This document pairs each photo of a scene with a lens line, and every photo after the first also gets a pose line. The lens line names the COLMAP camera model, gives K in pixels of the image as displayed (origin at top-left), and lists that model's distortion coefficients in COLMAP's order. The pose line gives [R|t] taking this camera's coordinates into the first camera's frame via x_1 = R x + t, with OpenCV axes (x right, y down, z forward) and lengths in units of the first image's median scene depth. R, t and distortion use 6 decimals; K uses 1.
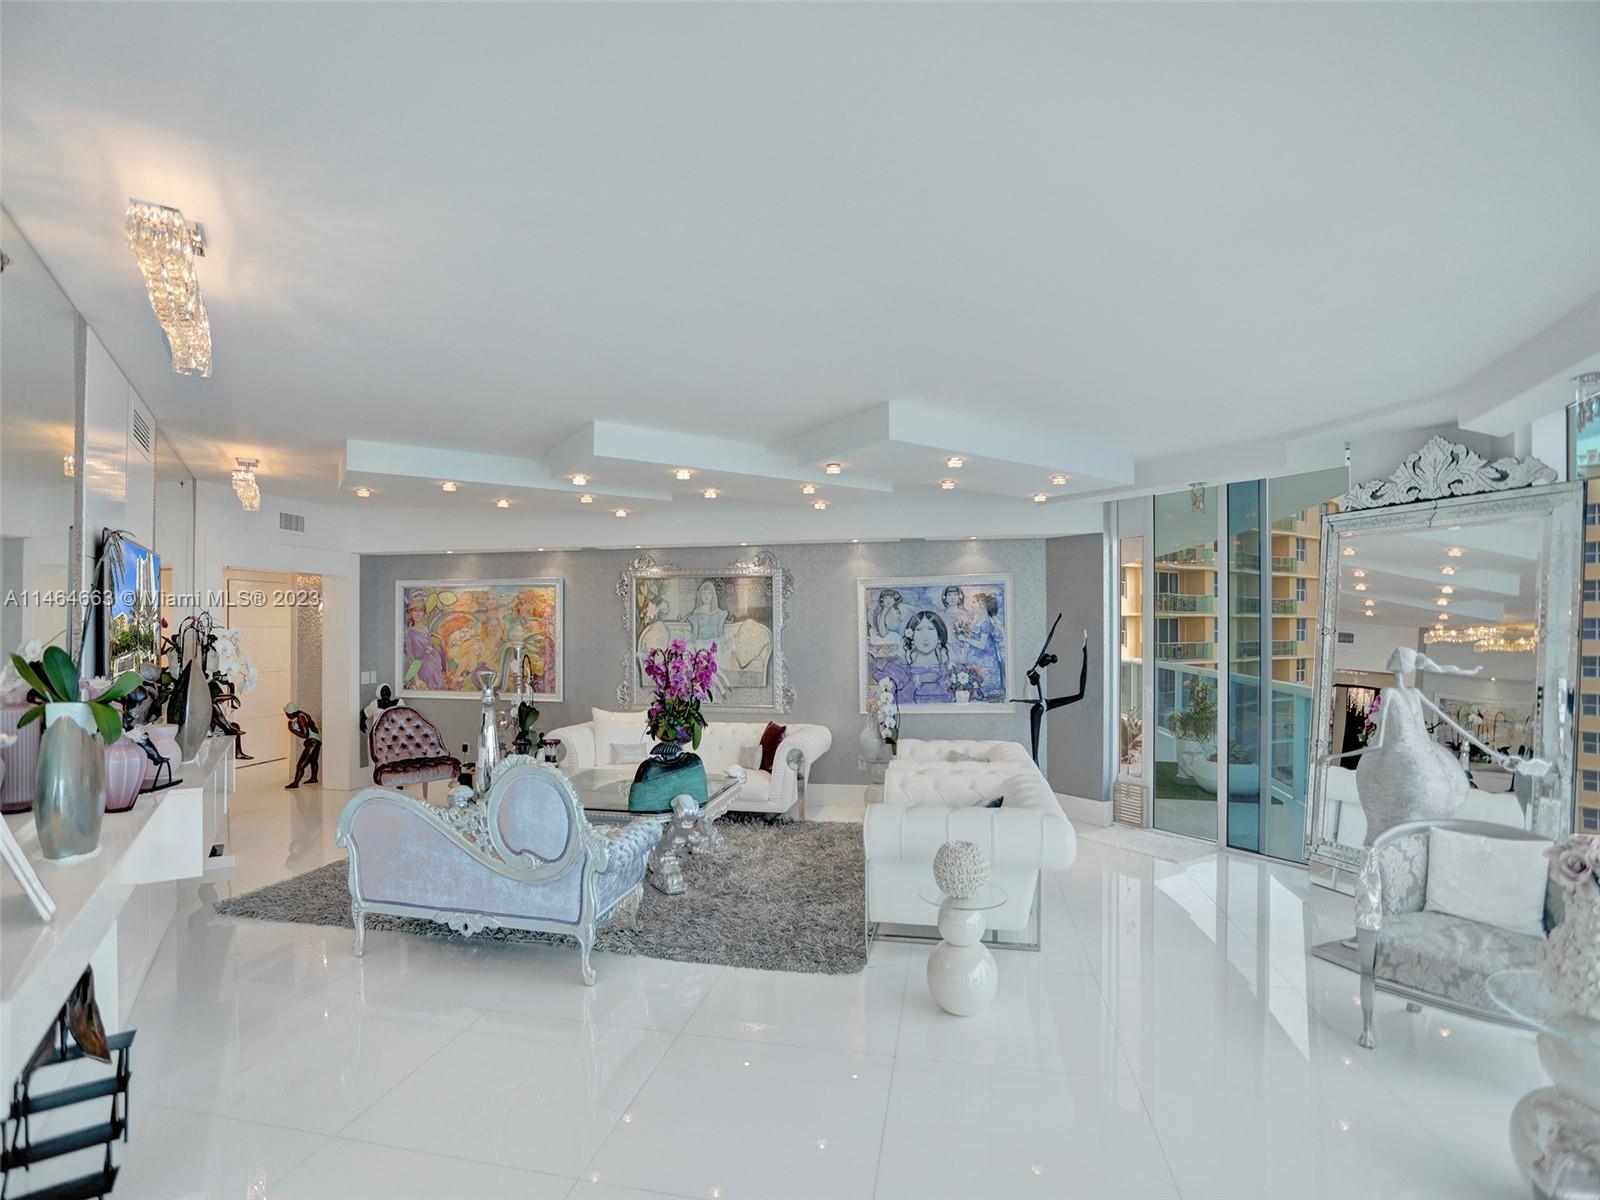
lens RADIAL K [[772.2, 0, 835.7], [0, 772.2, 630.3], [0, 0, 1]] dist [-0.048254, 0.017378]
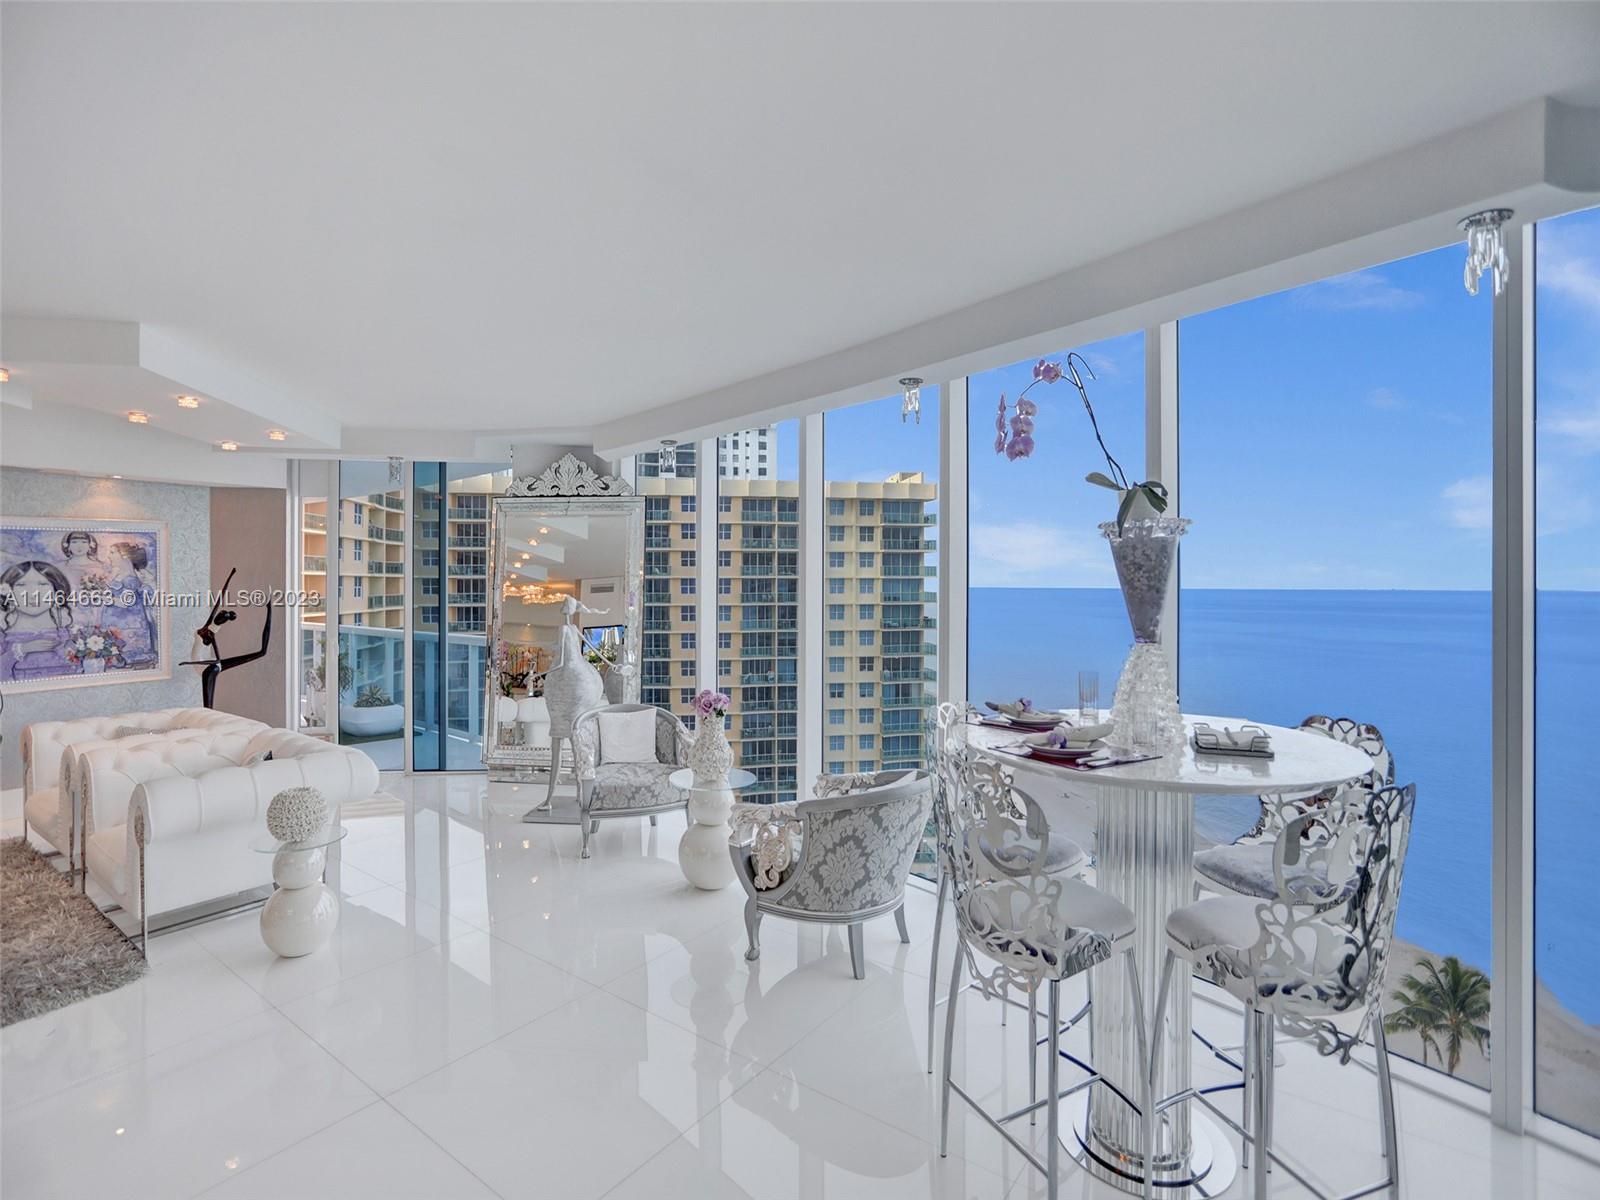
lens RADIAL K [[772.2, 0, 794.8], [0, 772.2, 585.5], [0, 0, 1]] dist [-0.048254, 0.017378]
pose [[0.431406, 0.001893, 0.902156, -0.257672], [0.000821, 0.999997, -0.002491, 0.002477], [-0.902157, 0.001815, 0.431403, -0.027933]]
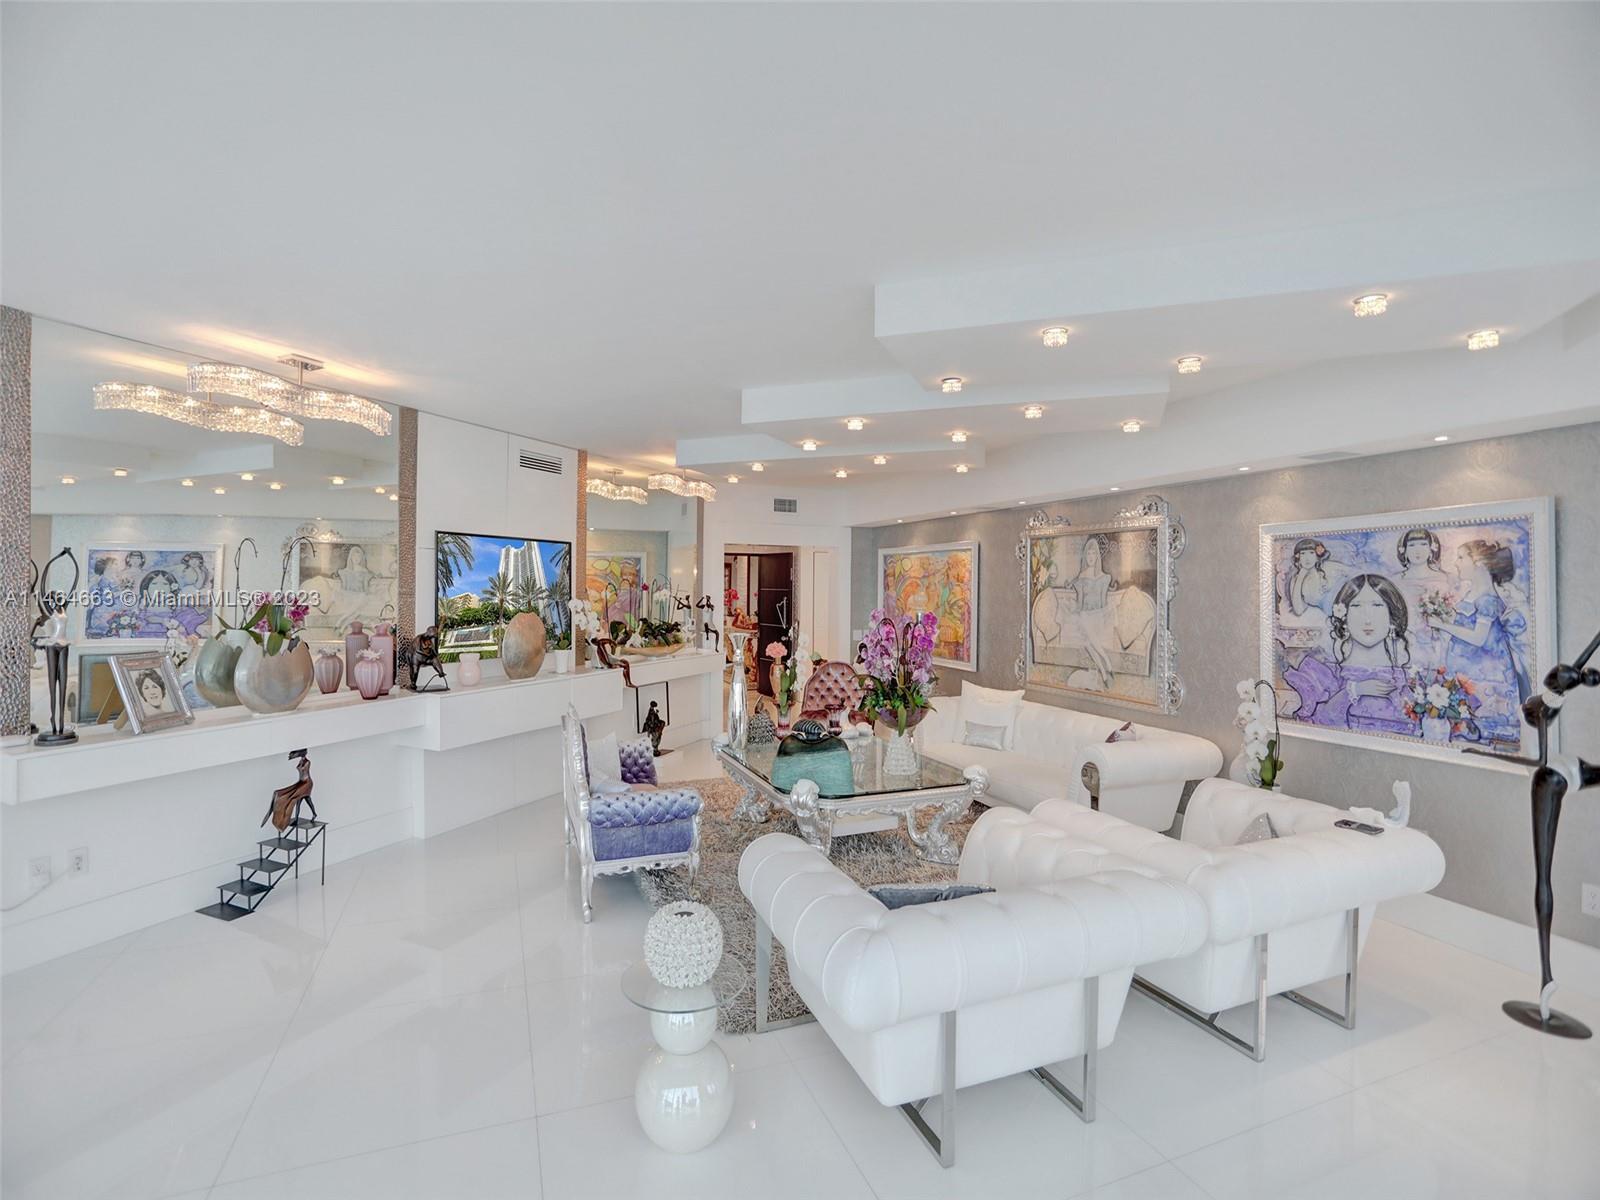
lens RADIAL K [[772.2, 0, 796.7], [0, 772.2, 589.6], [0, 0, 1]] dist [-0.048254, 0.017378]
pose [[0.553129, 0.008704, -0.833050, 0.387628], [-0.007454, 0.999957, 0.005498, -0.014449], [0.833062, 0.003168, 0.553170, 0.352653]]
